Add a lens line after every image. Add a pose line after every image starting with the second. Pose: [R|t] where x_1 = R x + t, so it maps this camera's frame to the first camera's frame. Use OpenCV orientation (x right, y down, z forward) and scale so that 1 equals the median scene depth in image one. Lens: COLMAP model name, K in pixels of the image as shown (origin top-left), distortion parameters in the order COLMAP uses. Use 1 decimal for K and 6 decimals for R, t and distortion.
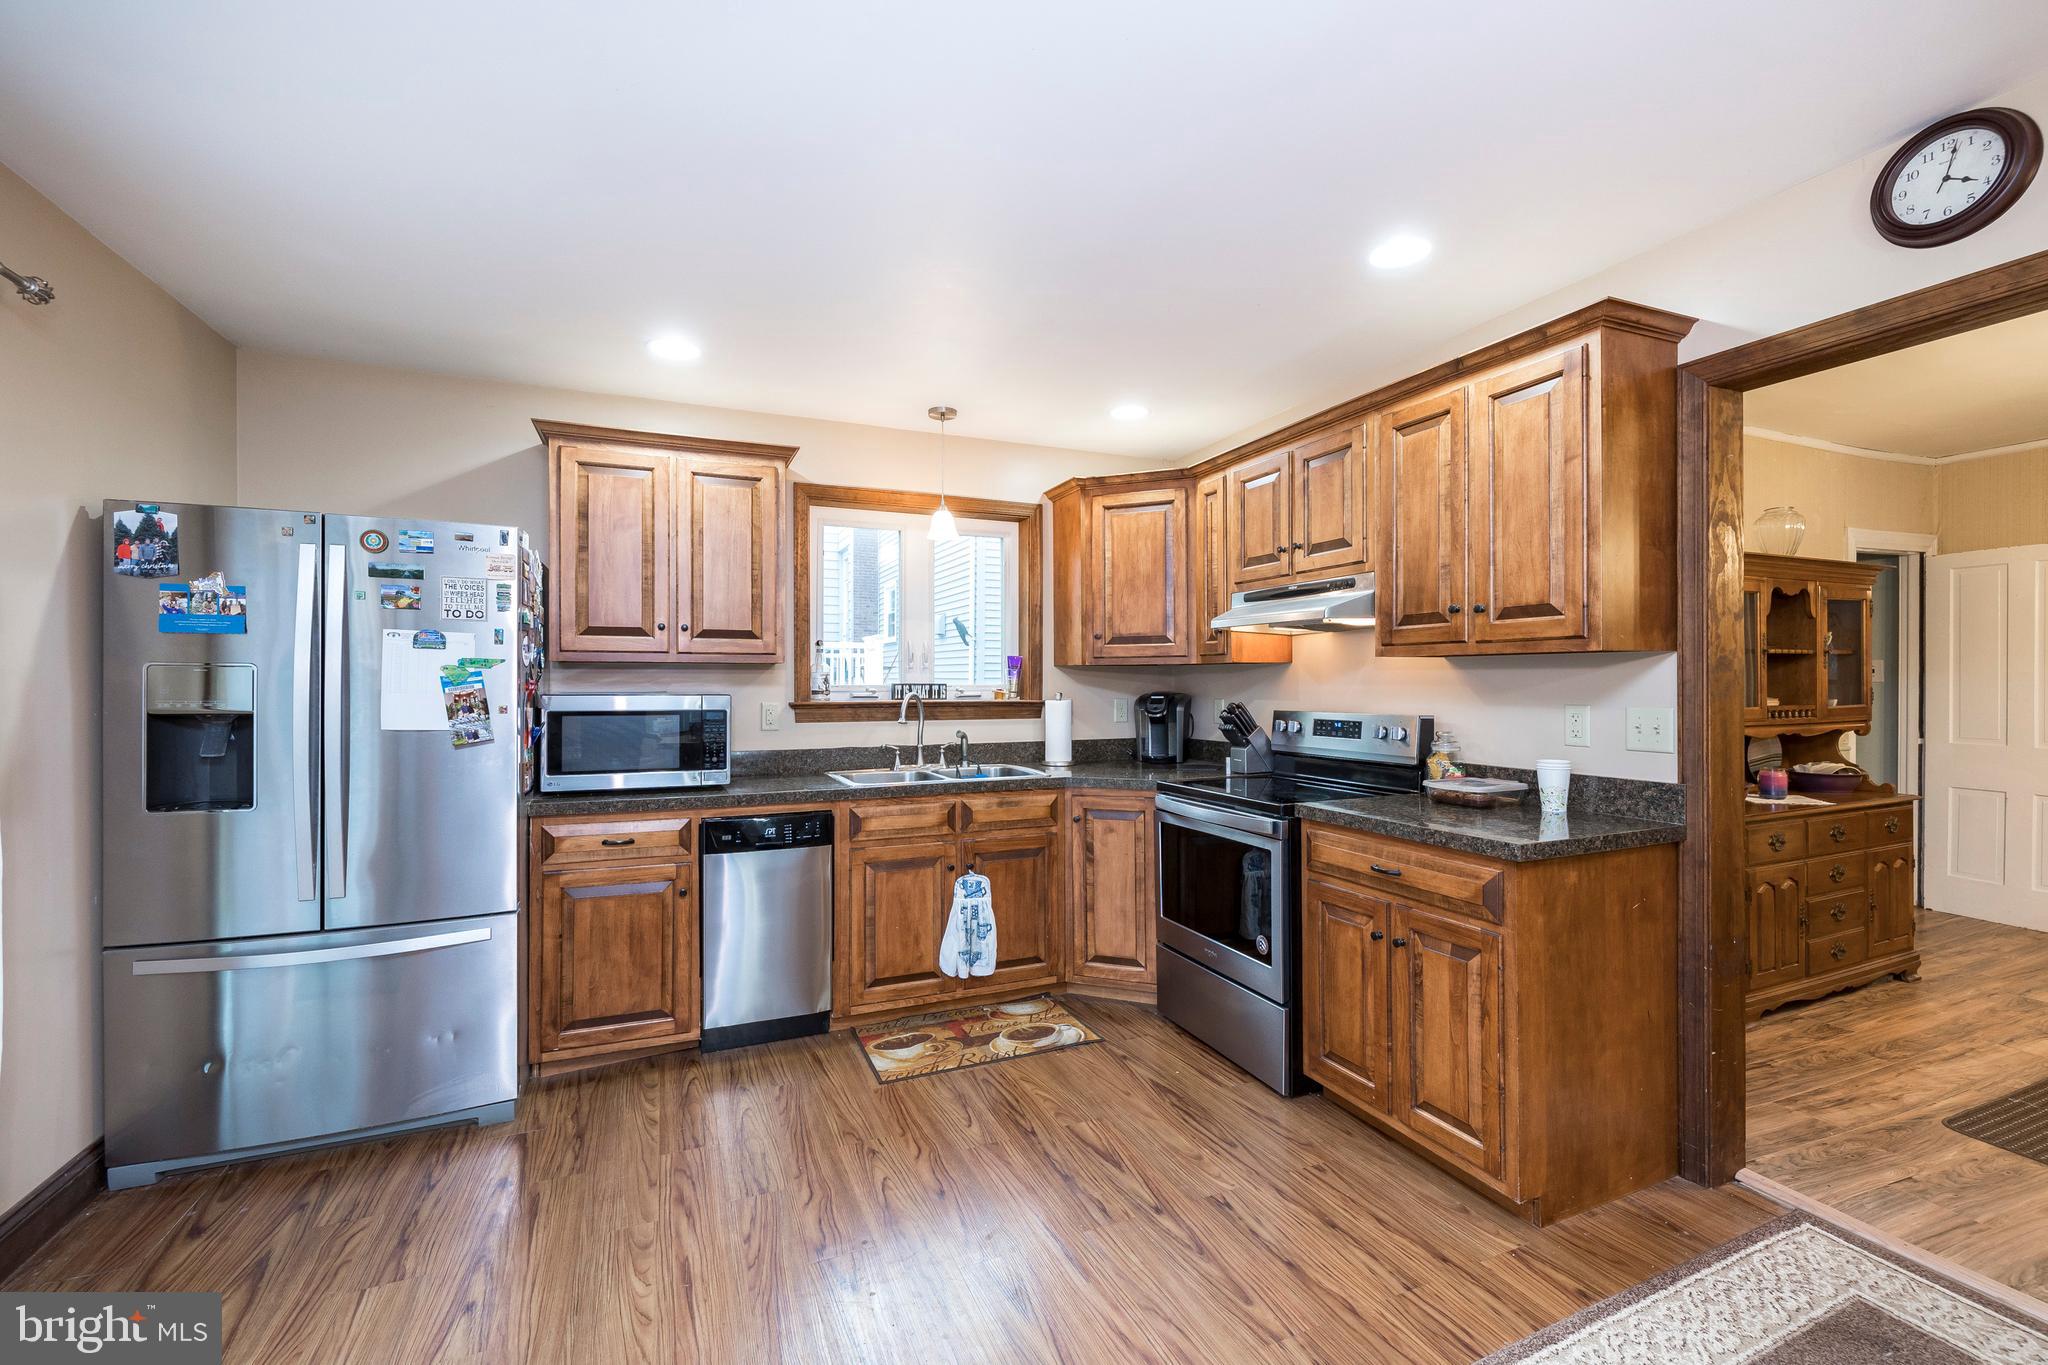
lens RADIAL K [[860.2, 0, 1032.3], [0, 860.2, 679.7], [0, 0, 1]] dist [-0.000361, 0.000337]
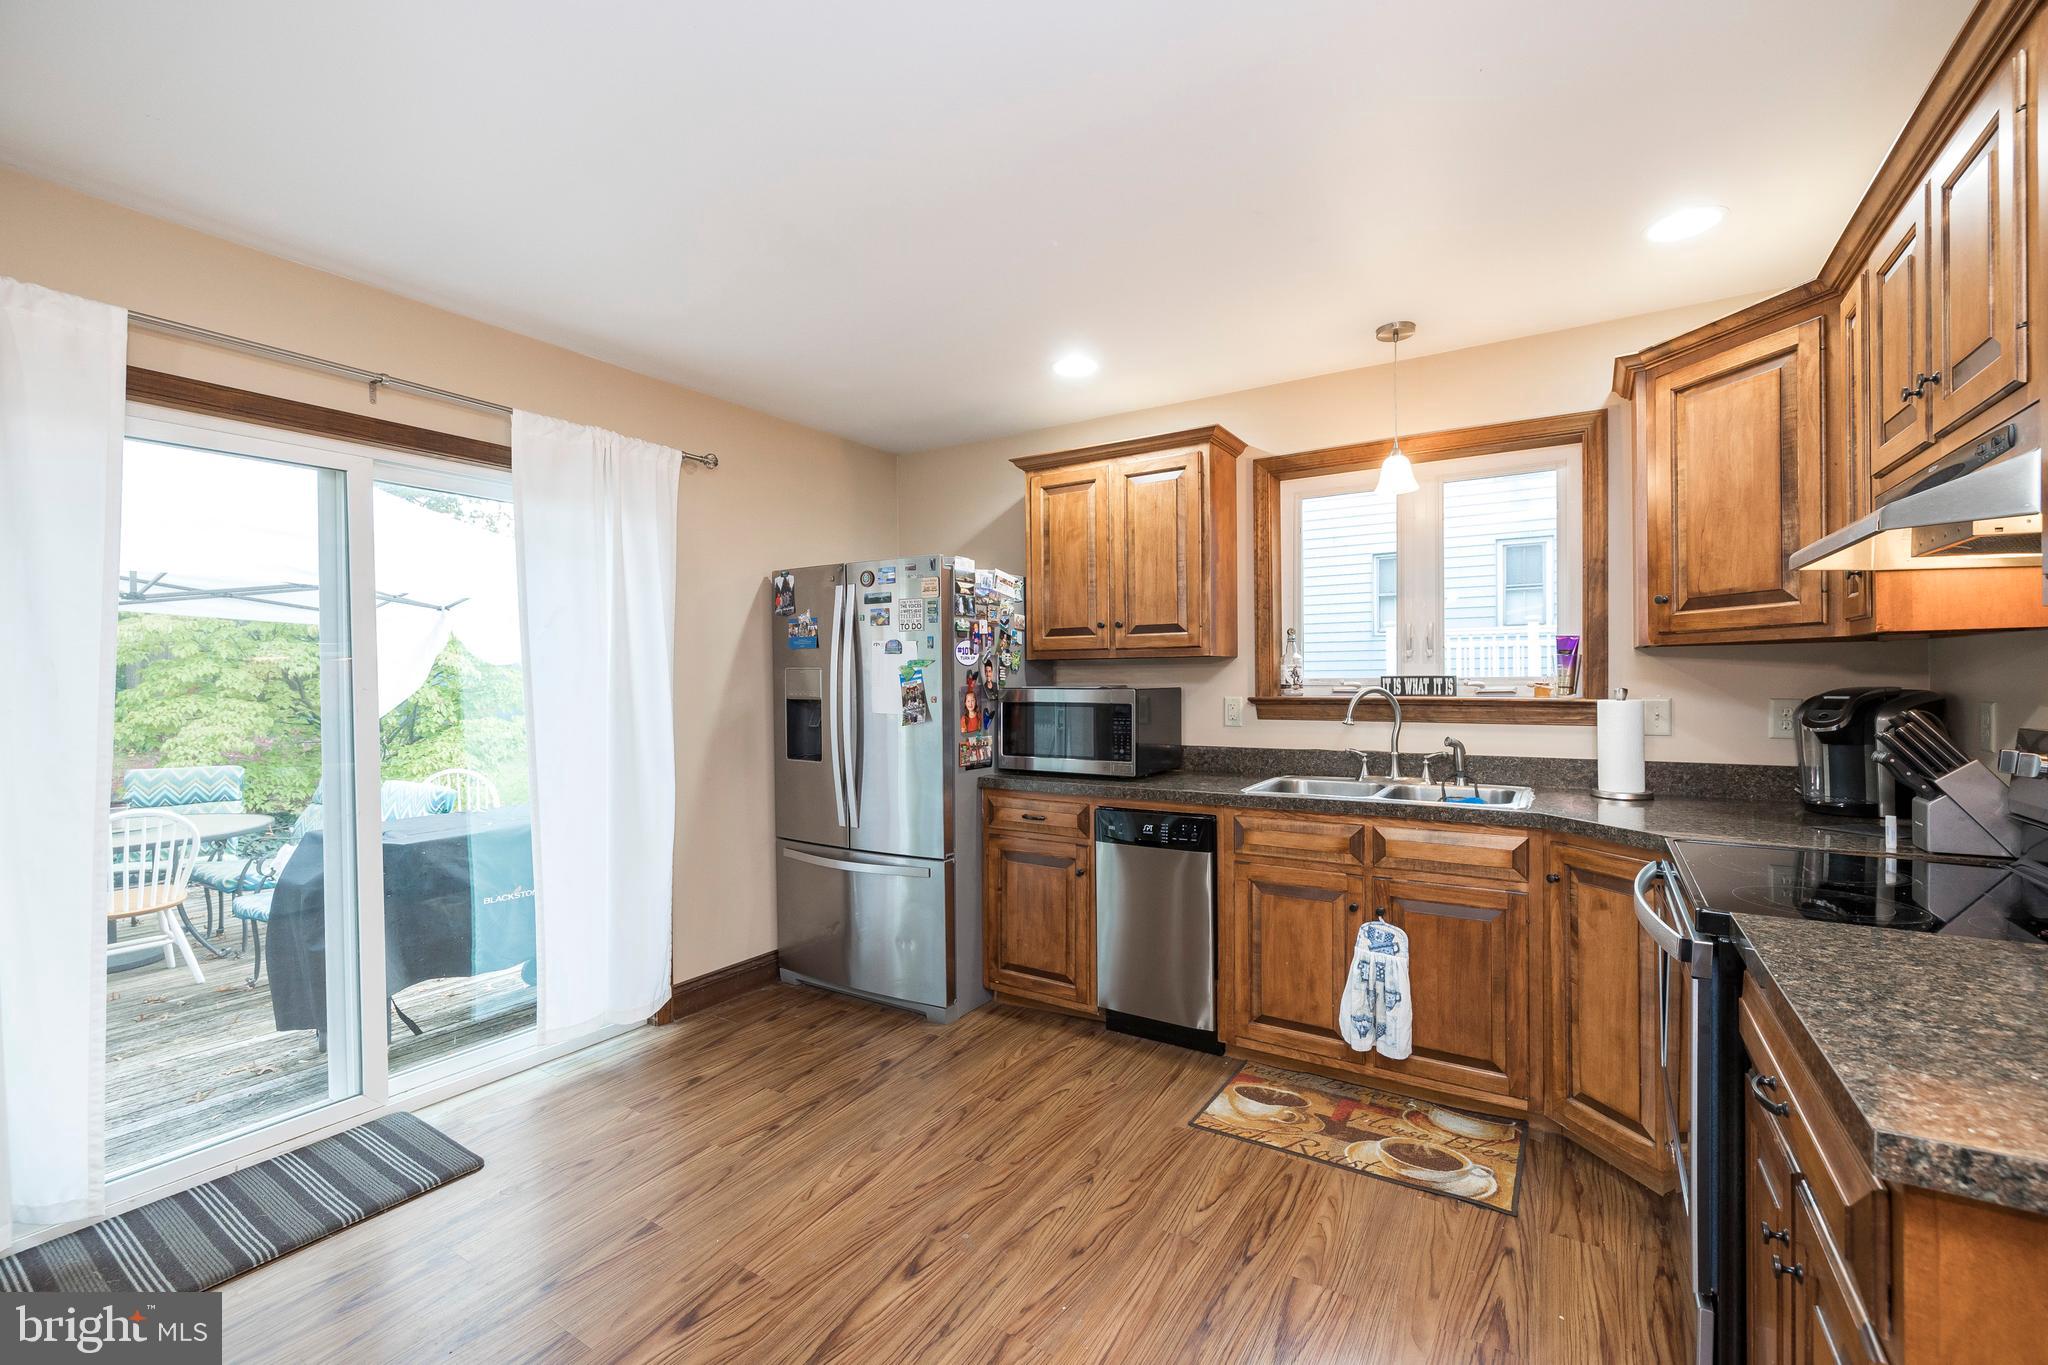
lens RADIAL K [[860.2, 0, 1031.2], [0, 860.2, 685.4], [0, 0, 1]] dist [-0.000361, 0.000337]
pose [[0.562787, 0.003491, -0.826595, 0.395623], [0.011284, 0.999865, 0.011905, -0.000126], [0.826525, -0.016027, 0.562672, 0.308978]]
